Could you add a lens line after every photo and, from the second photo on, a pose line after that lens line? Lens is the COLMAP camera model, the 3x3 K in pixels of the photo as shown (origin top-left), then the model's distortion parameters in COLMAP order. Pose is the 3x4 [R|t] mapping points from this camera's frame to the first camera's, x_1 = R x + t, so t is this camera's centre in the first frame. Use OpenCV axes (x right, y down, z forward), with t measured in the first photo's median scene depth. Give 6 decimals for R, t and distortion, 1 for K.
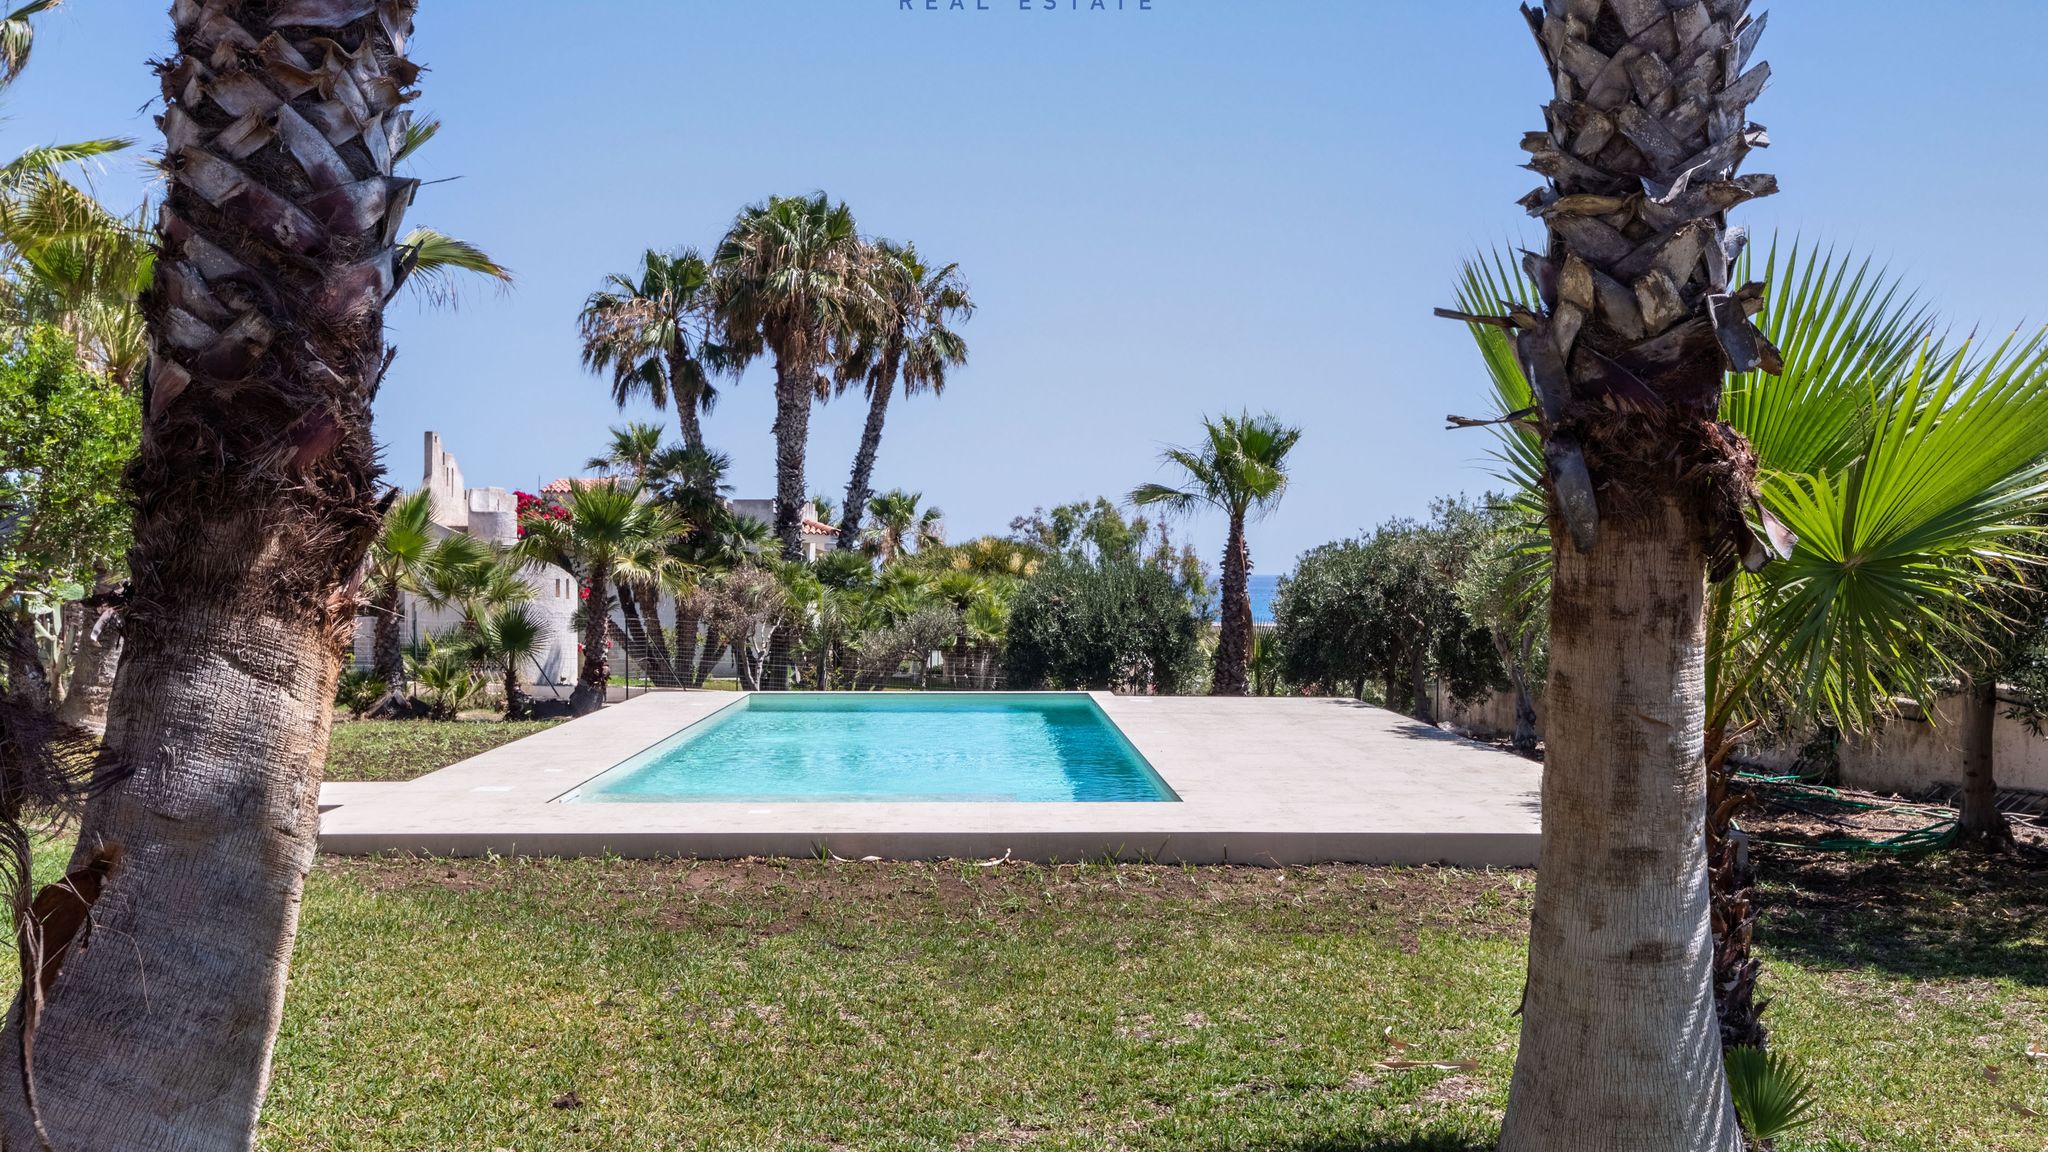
lens RADIAL K [[1751.4, 0, 1028.4], [0, 1751.4, 565.4], [0, 0, 1]] dist [0.027049, -0.068886]
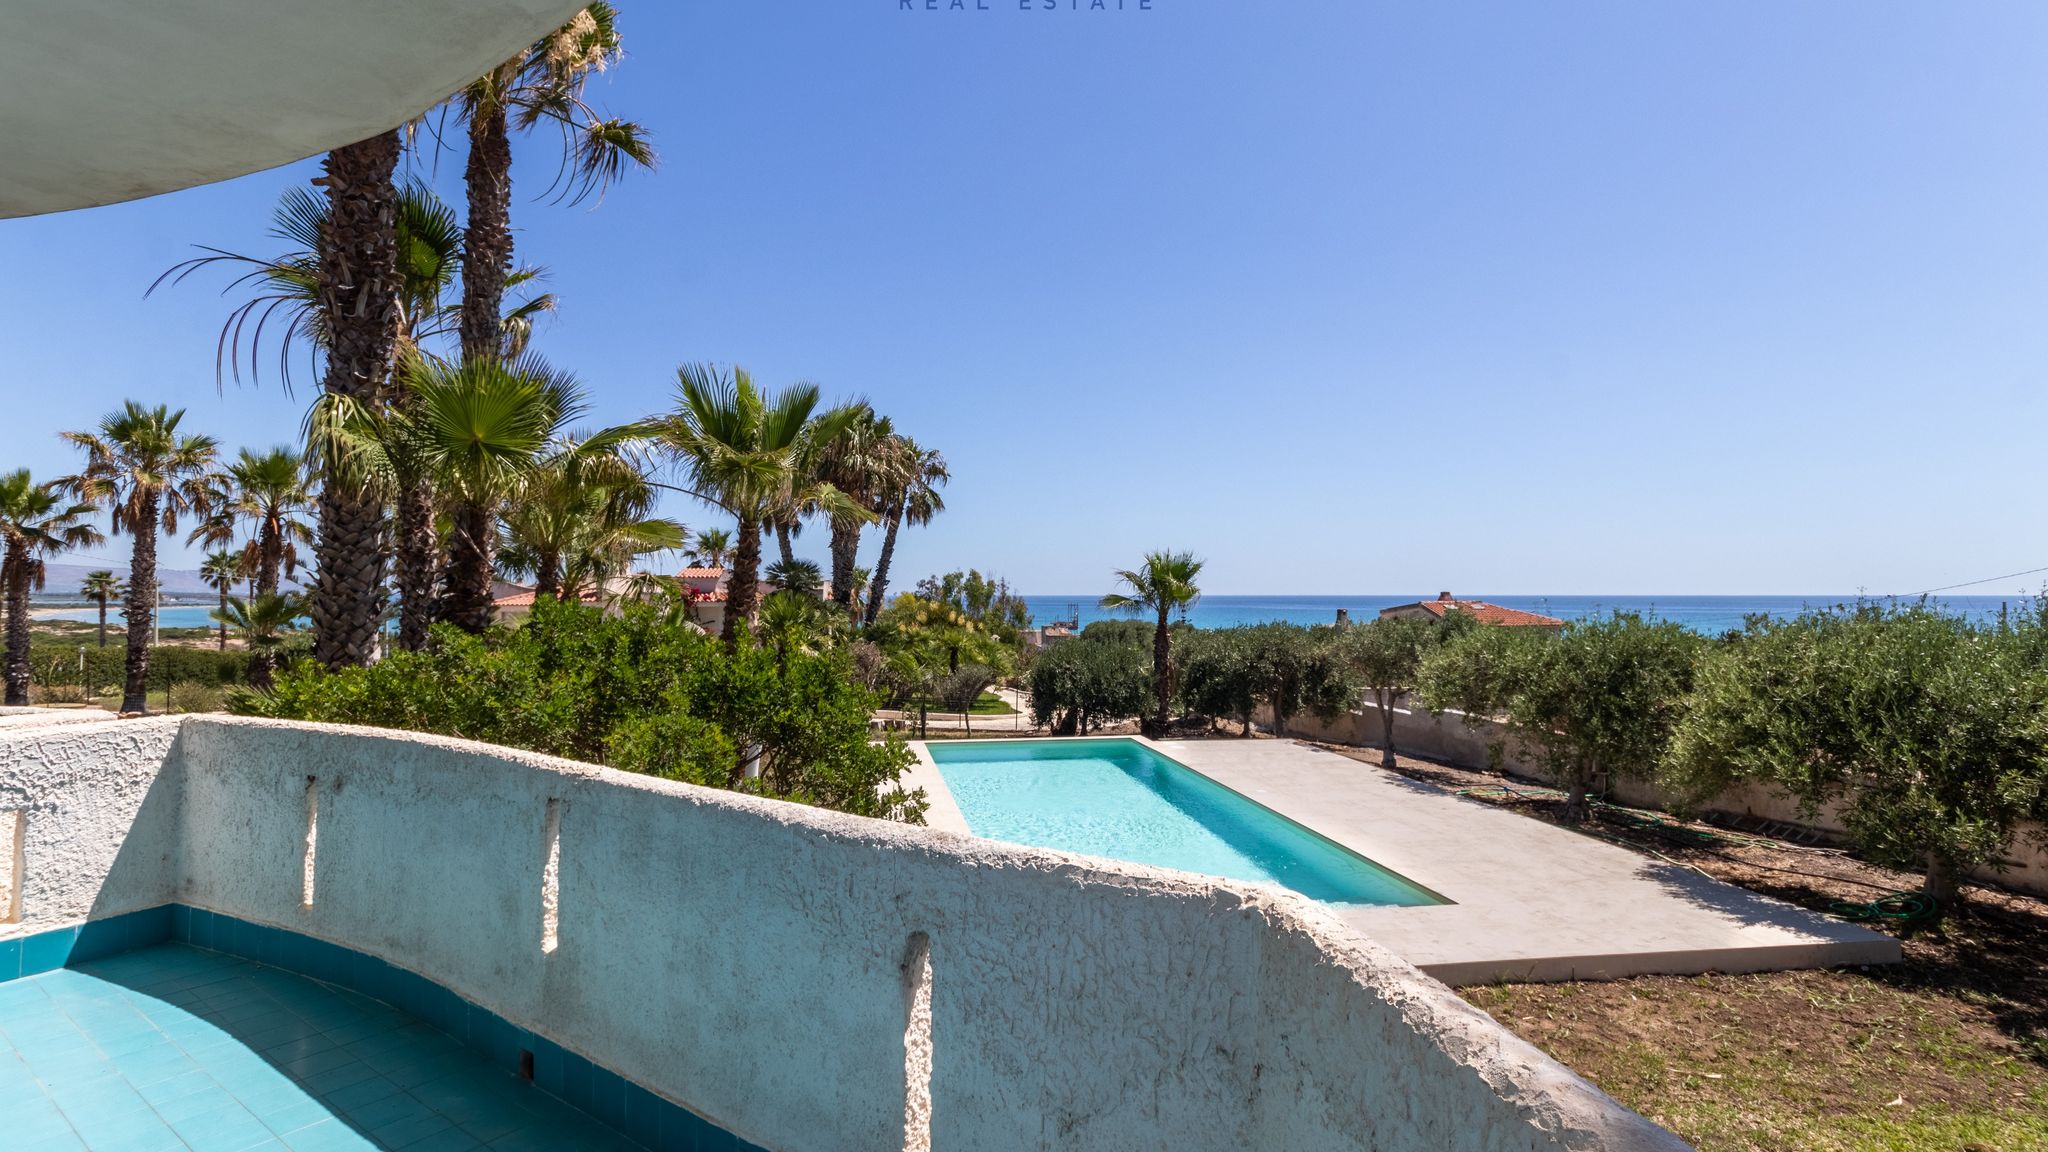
lens RADIAL K [[925.4, 0, 996.7], [0, 925.4, 586.2], [0, 0, 1]] dist [0.007447, 0.000319]
pose [[0.991553, -0.002011, 0.129687, -0.121975], [0.002805, 0.999978, -0.005946, -0.038488], [-0.129673, 0.006259, 0.991537, 0.102599]]
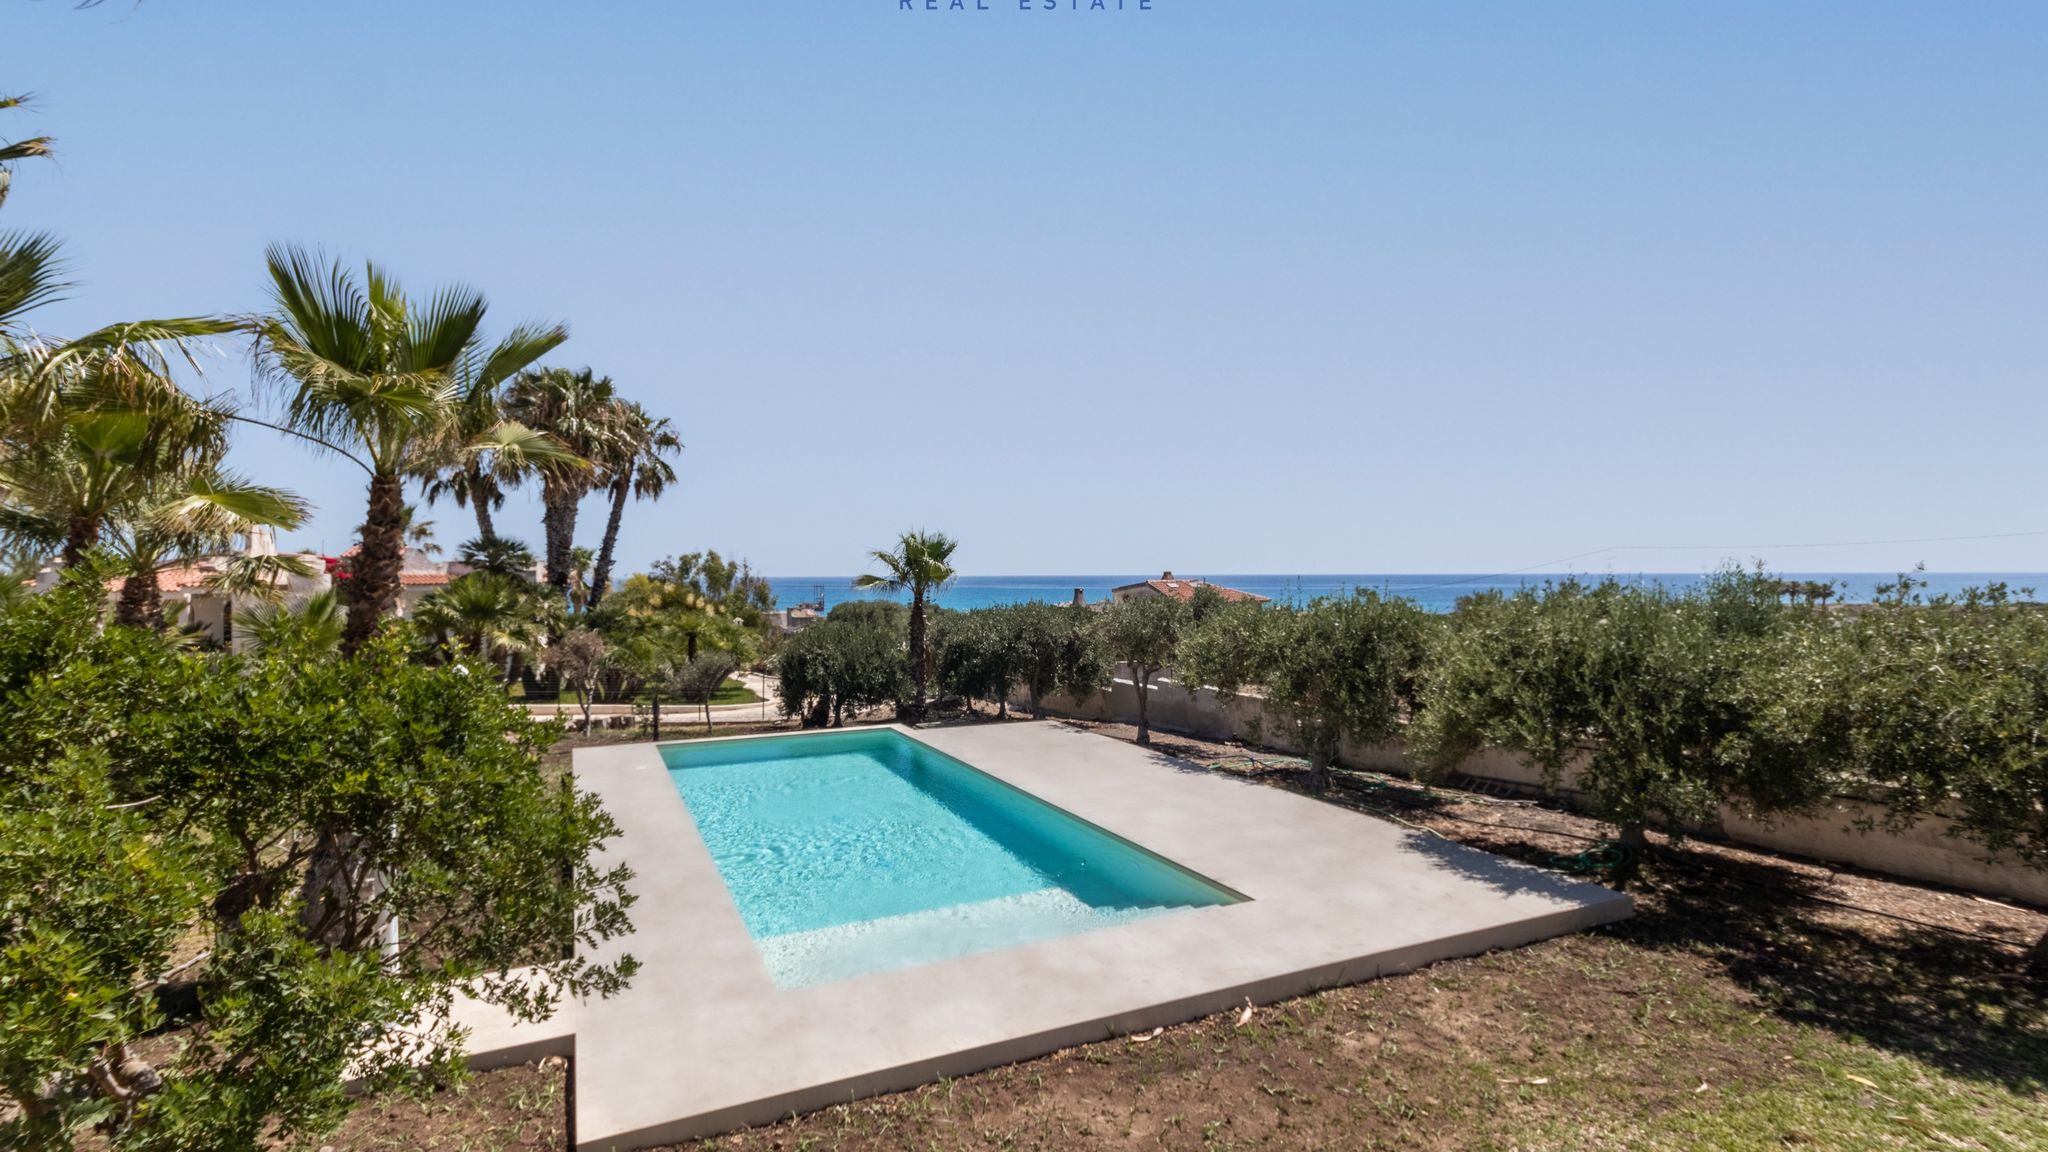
lens RADIAL K [[908.2, 0, 997.3], [0, 908.2, 600.6], [0, 0, 1]] dist [0.004099, 0.000506]
pose [[0.918312, -0.018258, 0.395436, -0.116076], [0.006194, 0.999476, 0.031763, -0.037648], [-0.395809, -0.026719, 0.917944, 0.150147]]
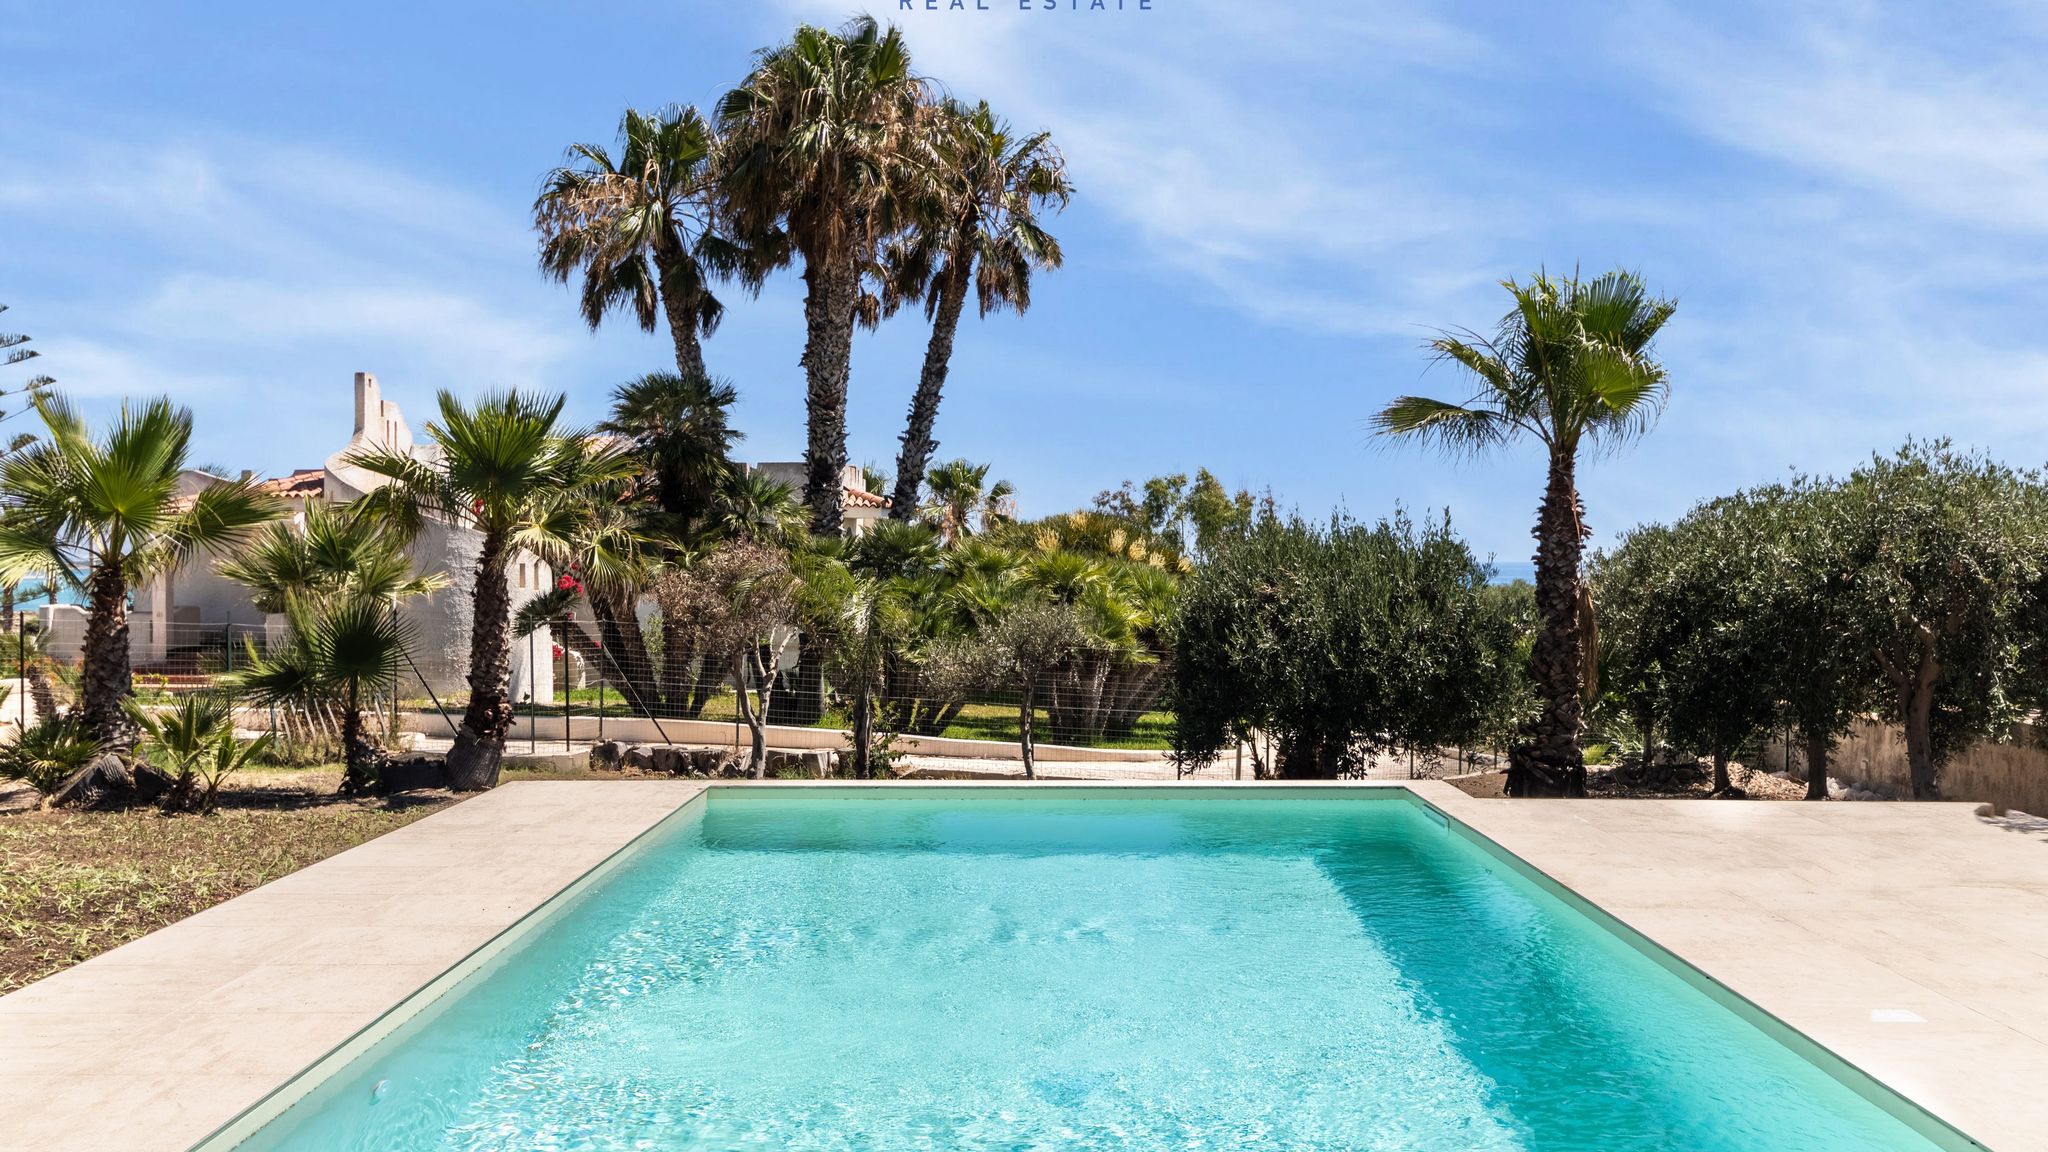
lens RADIAL K [[1751.4, 0, 1028.4], [0, 1751.4, 565.4], [0, 0, 1]] dist [0.027049, -0.068886]
pose [[0.999522, -0.003468, -0.030707, -0.033297], [0.003682, 0.999969, 0.006938, 0.004862], [0.030682, -0.007048, 0.999504, 0.314117]]
